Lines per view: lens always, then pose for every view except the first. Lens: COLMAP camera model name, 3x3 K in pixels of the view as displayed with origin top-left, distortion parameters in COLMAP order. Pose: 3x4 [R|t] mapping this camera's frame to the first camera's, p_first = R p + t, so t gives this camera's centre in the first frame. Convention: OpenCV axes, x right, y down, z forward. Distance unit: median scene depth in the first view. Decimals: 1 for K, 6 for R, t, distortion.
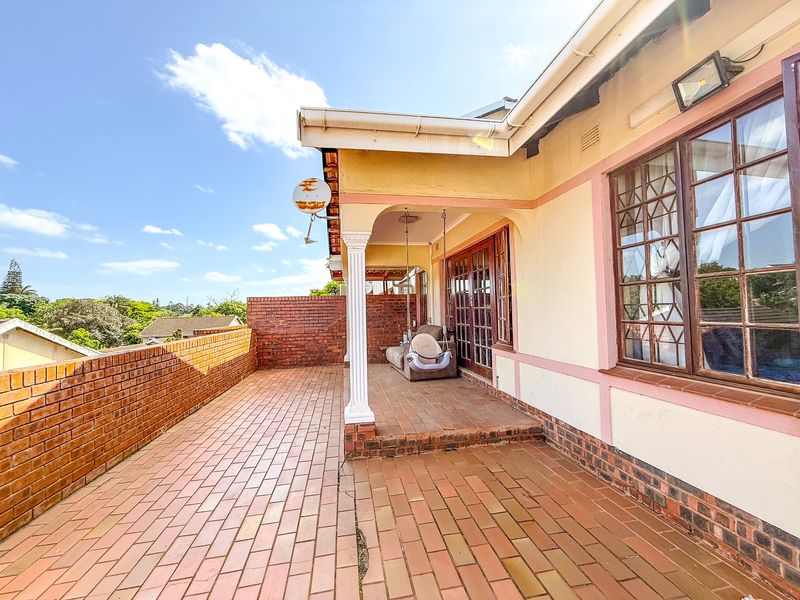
lens RADIAL K [[317.9, 0, 398.6], [0, 317.9, 300.0], [0, 0, 1]] dist [-0.001224, 0.000325]
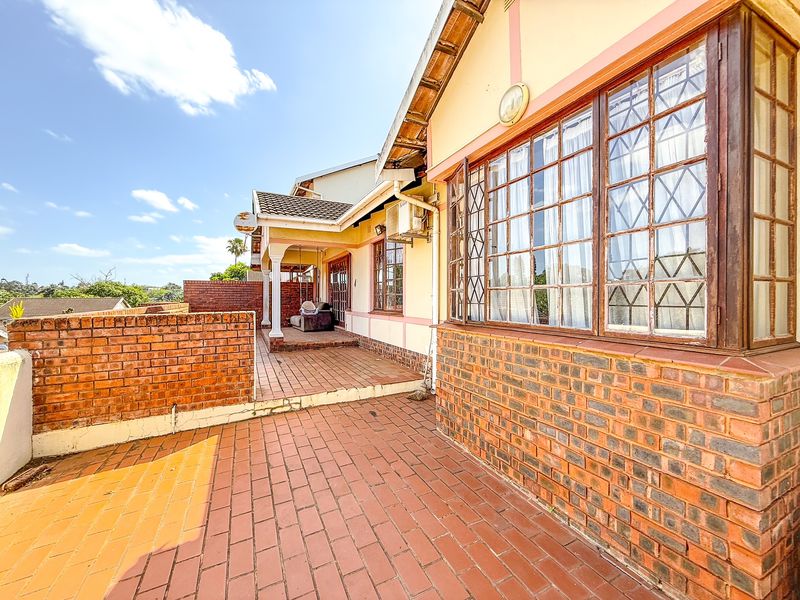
lens RADIAL K [[317.9, 0, 396.2], [0, 317.9, 302.7], [0, 0, 1]] dist [-0.001224, 0.000325]
pose [[0.965187, 0.025300, 0.260336, 0.056713], [-0.036372, 0.998623, 0.037798, 0.007095], [-0.259021, -0.045951, 0.964778, -0.723194]]
